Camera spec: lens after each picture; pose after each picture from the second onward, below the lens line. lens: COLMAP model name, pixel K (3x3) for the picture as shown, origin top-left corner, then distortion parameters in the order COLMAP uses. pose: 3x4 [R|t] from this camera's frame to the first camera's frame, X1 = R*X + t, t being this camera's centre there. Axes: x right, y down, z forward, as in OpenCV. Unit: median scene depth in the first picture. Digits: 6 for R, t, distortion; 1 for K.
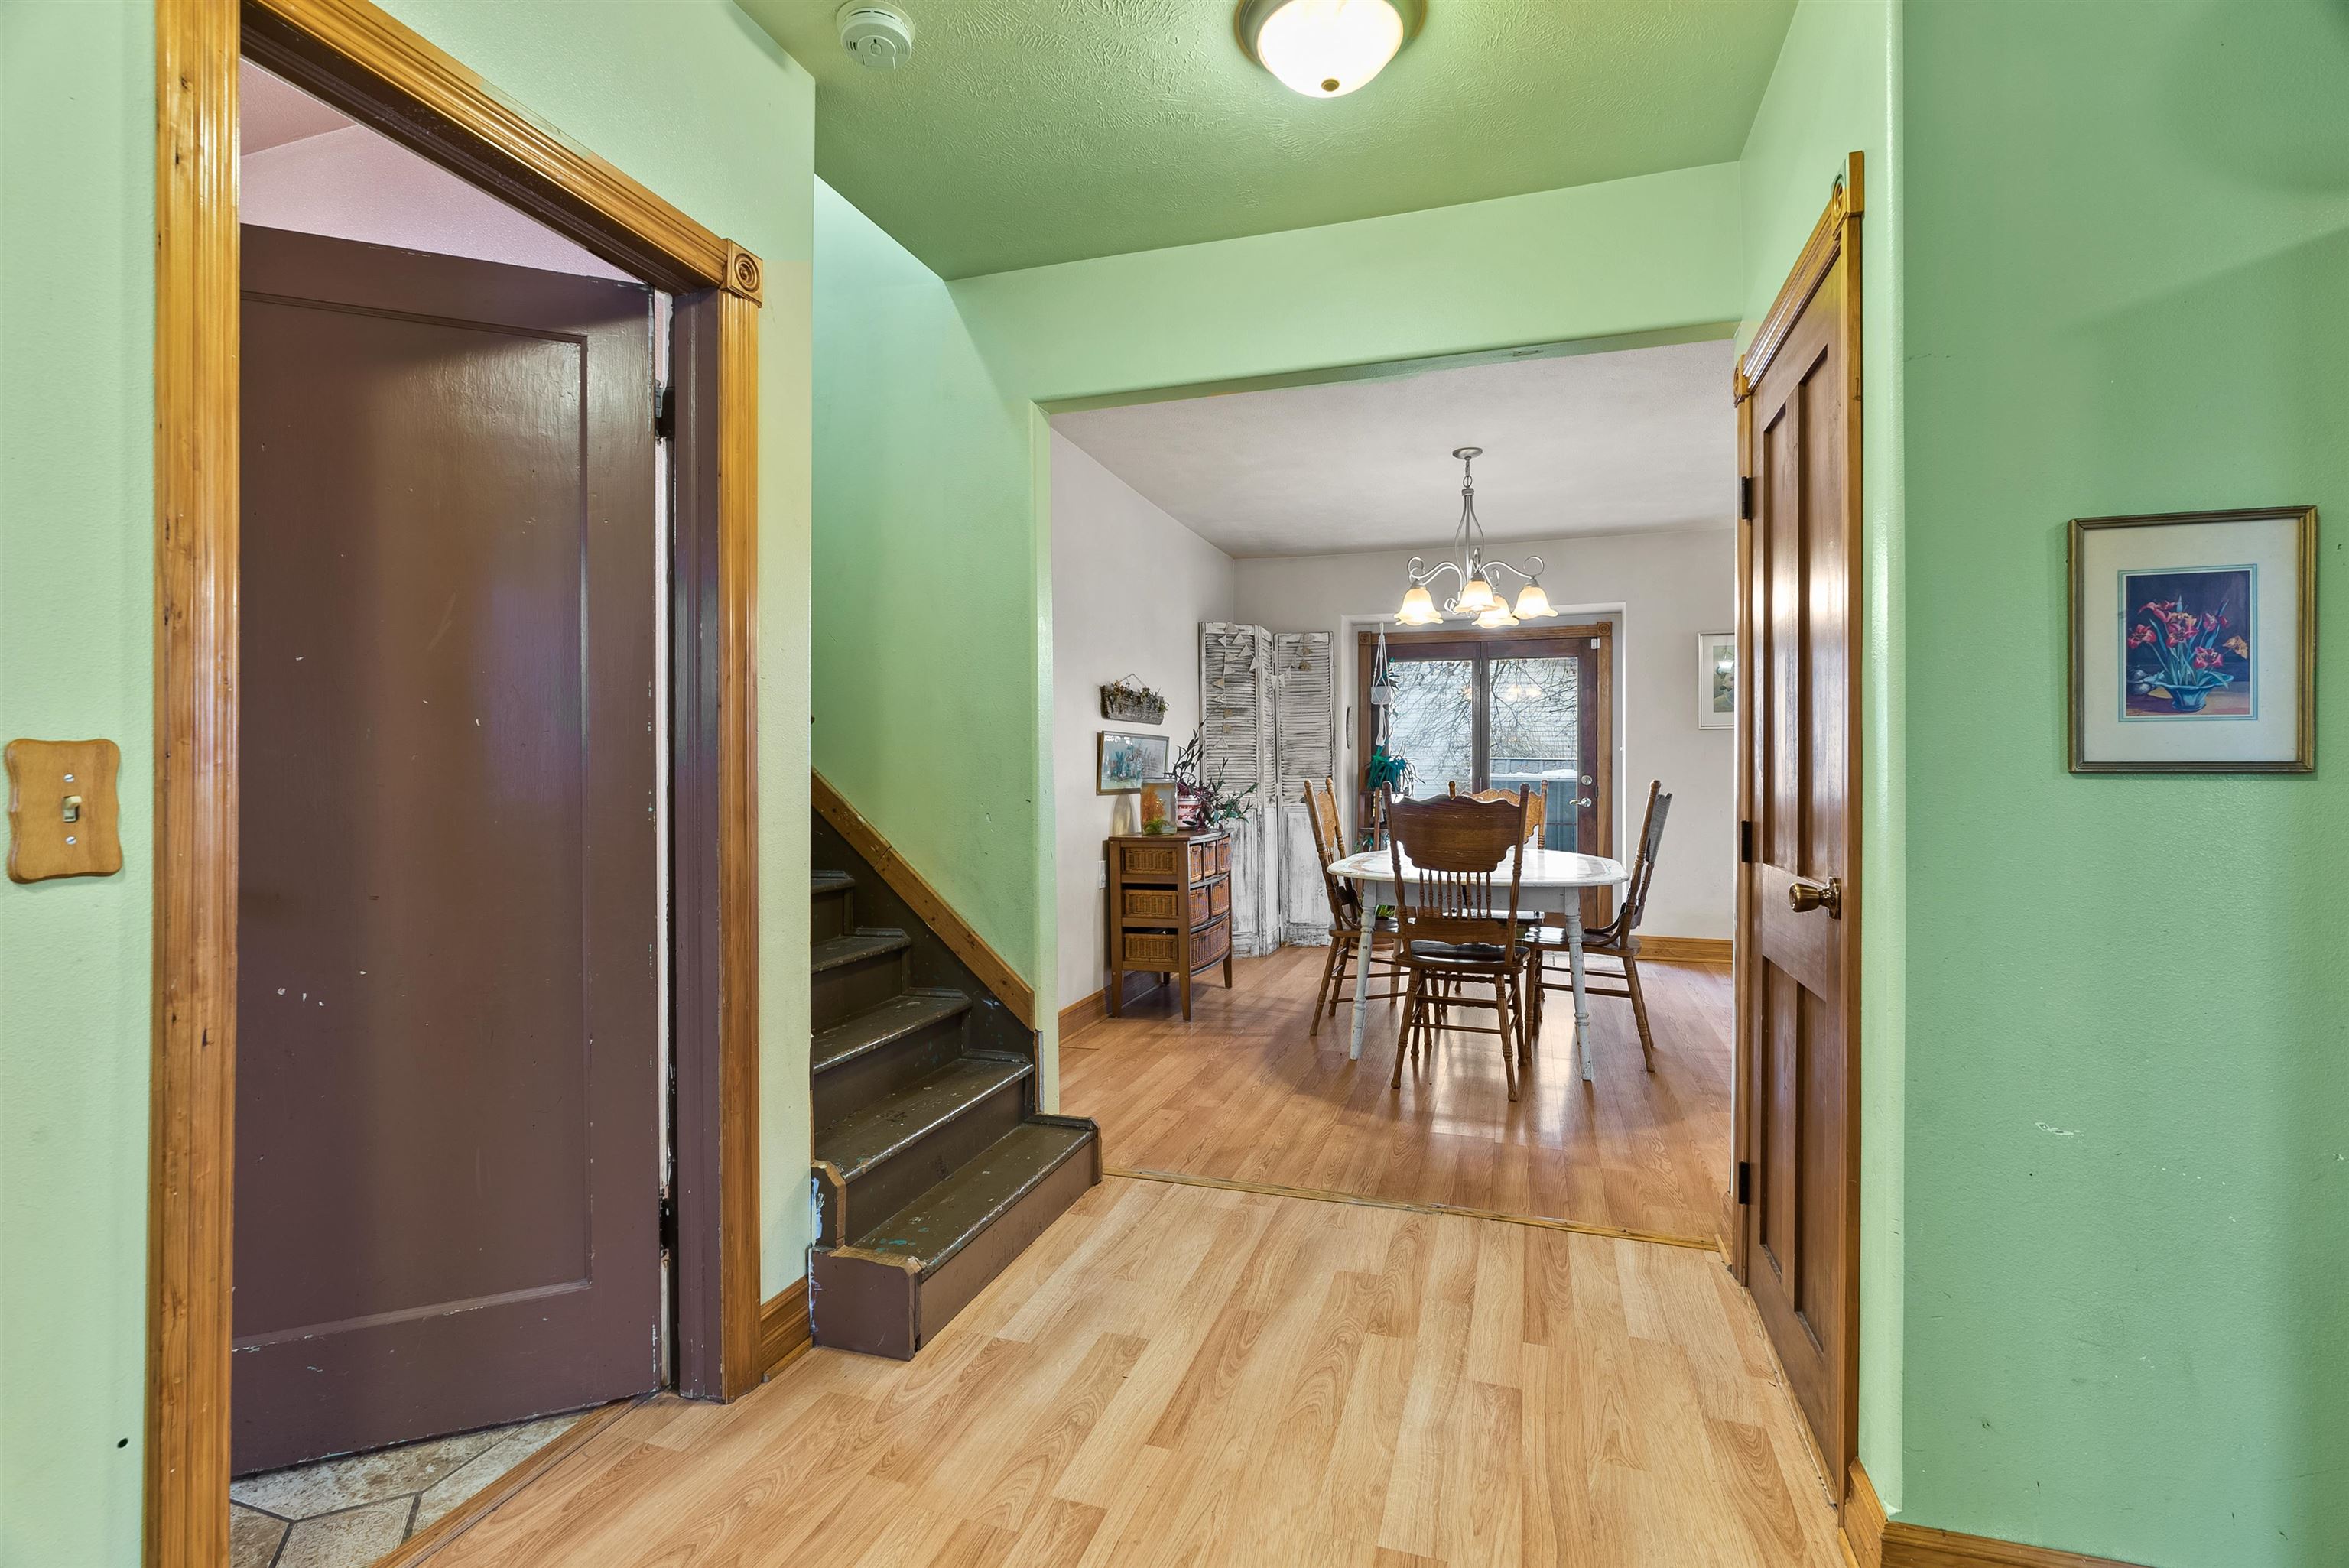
lens RADIAL K [[1069.6, 0, 1166.5], [0, 1069.6, 784.5], [0, 0, 1]] dist [-0.009204, 0.000605]
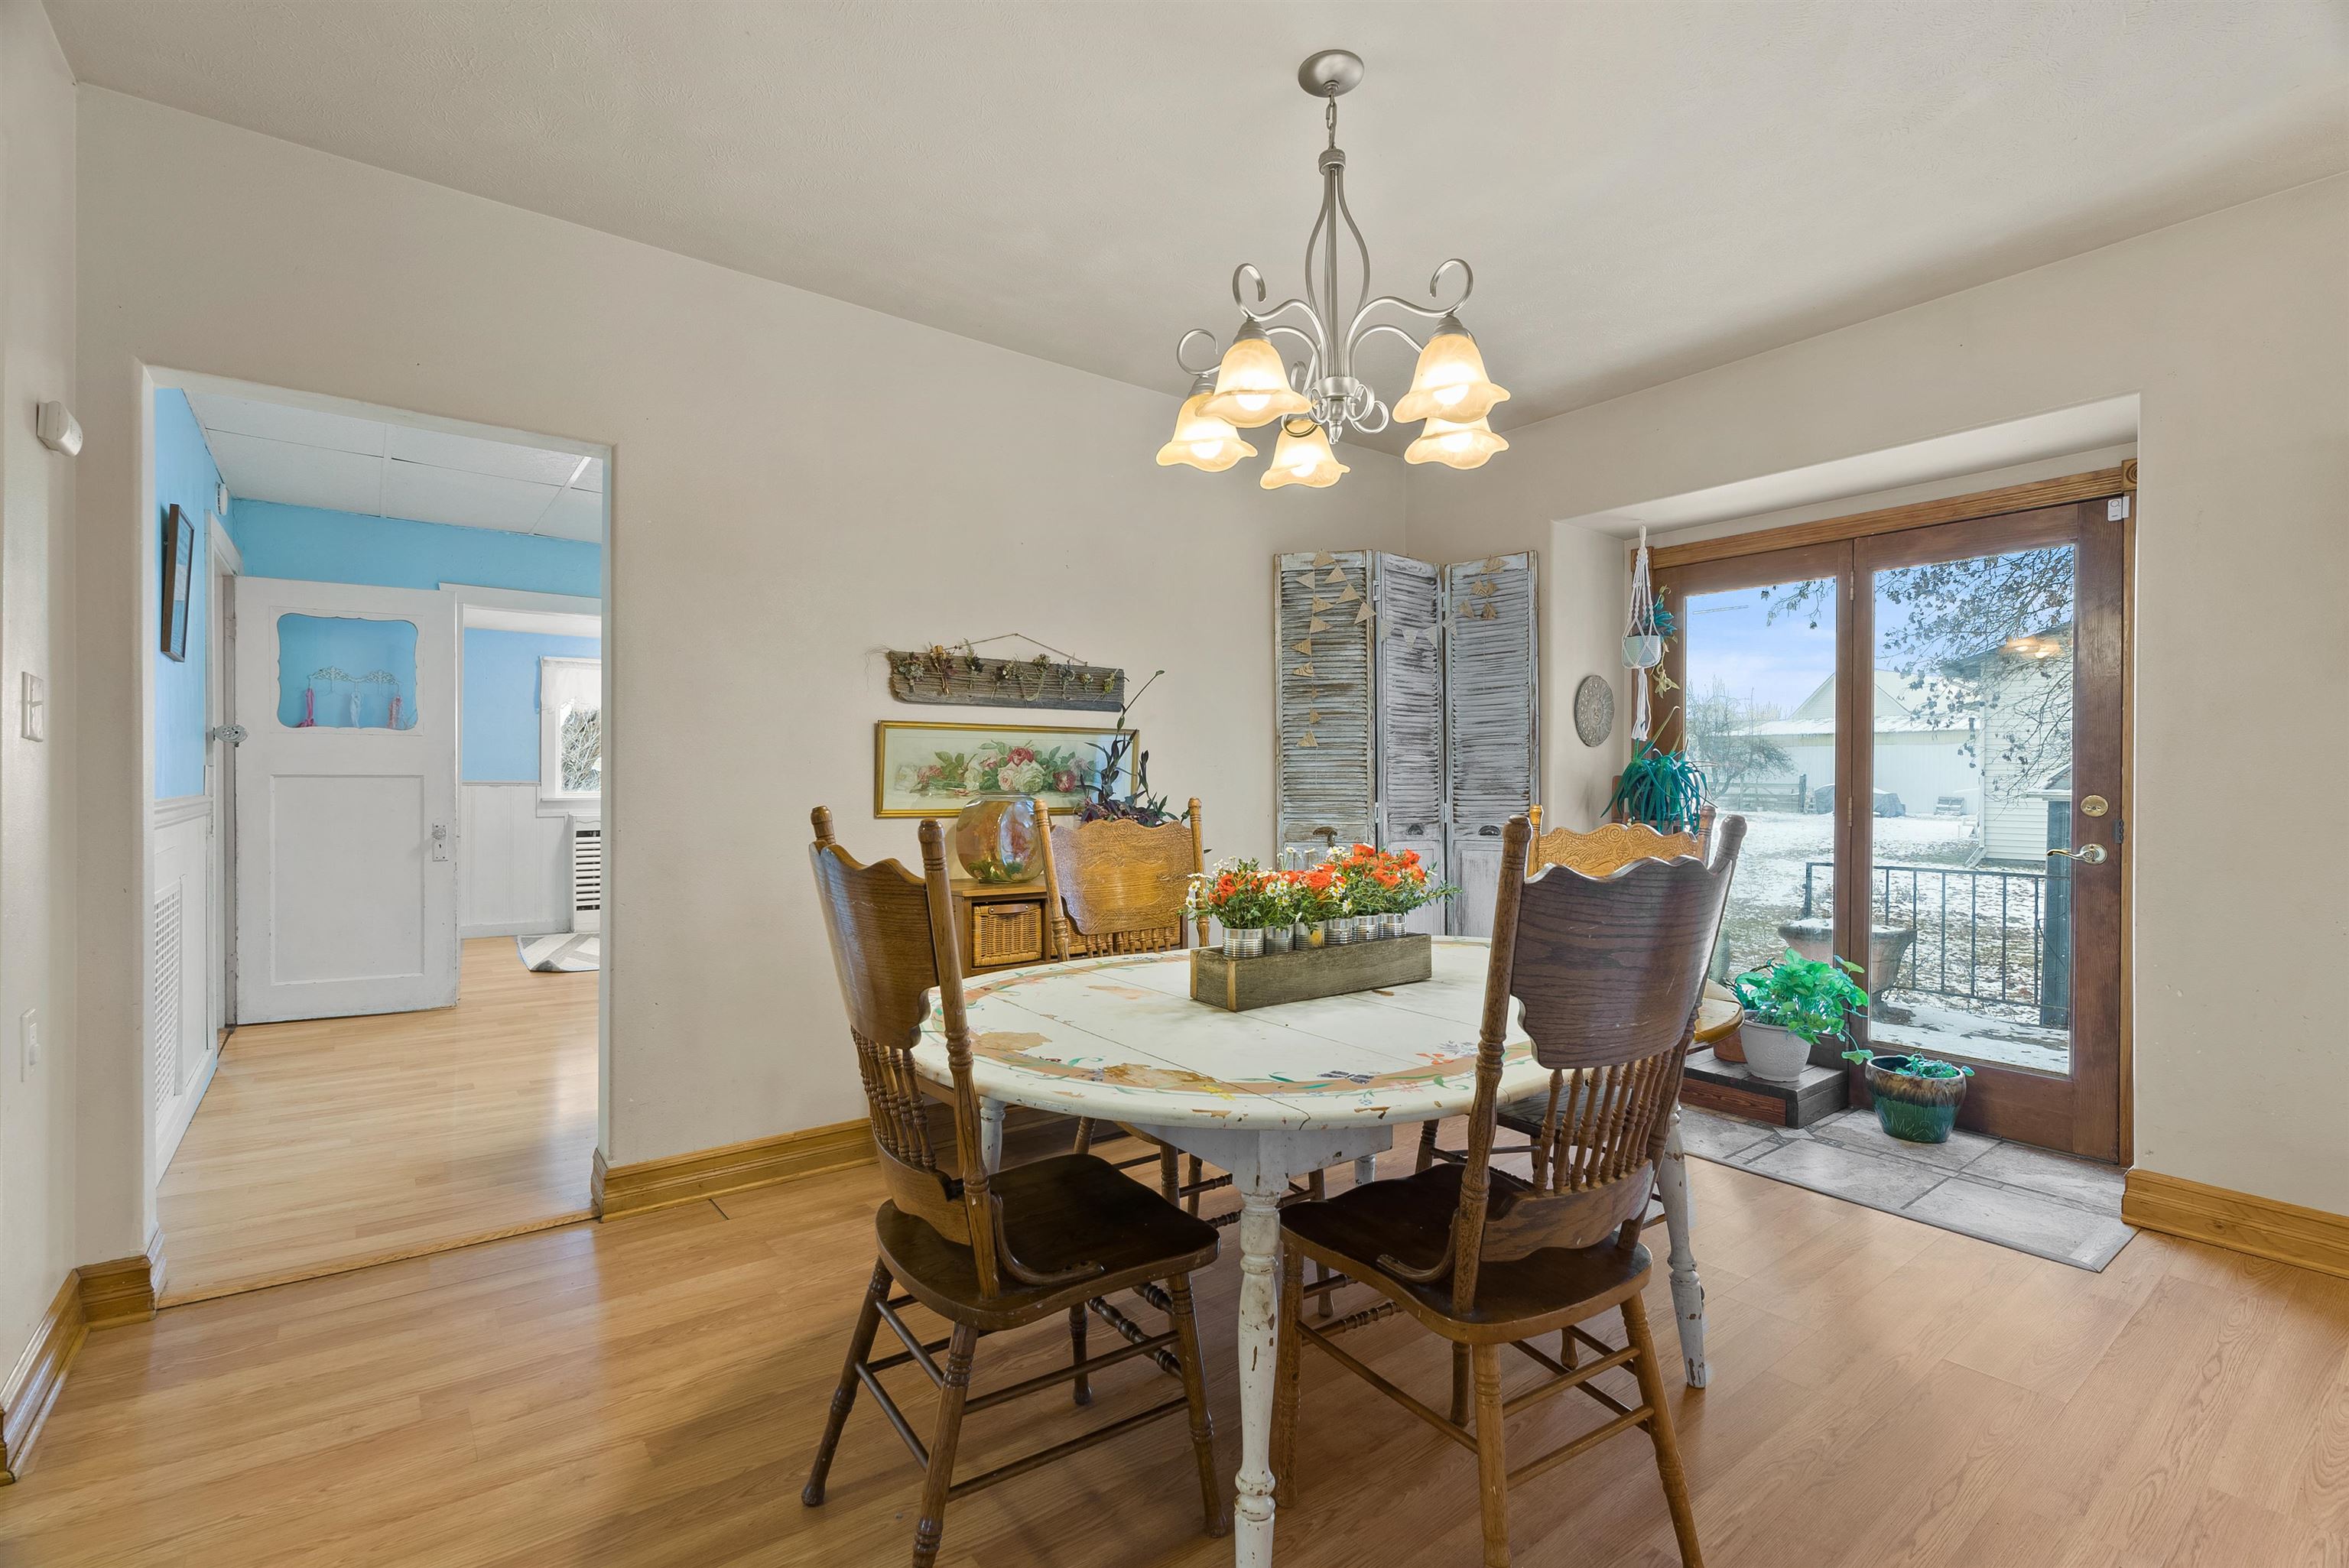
lens RADIAL K [[1069.6, 0, 1166.5], [0, 1069.6, 784.5], [0, 0, 1]] dist [-0.009204, 0.000605]
pose [[0.827957, 0.003993, -0.560778, 0.339143], [-0.010271, 0.999915, -0.008045, -0.005705], [0.560698, 0.012421, 0.827927, 0.418260]]
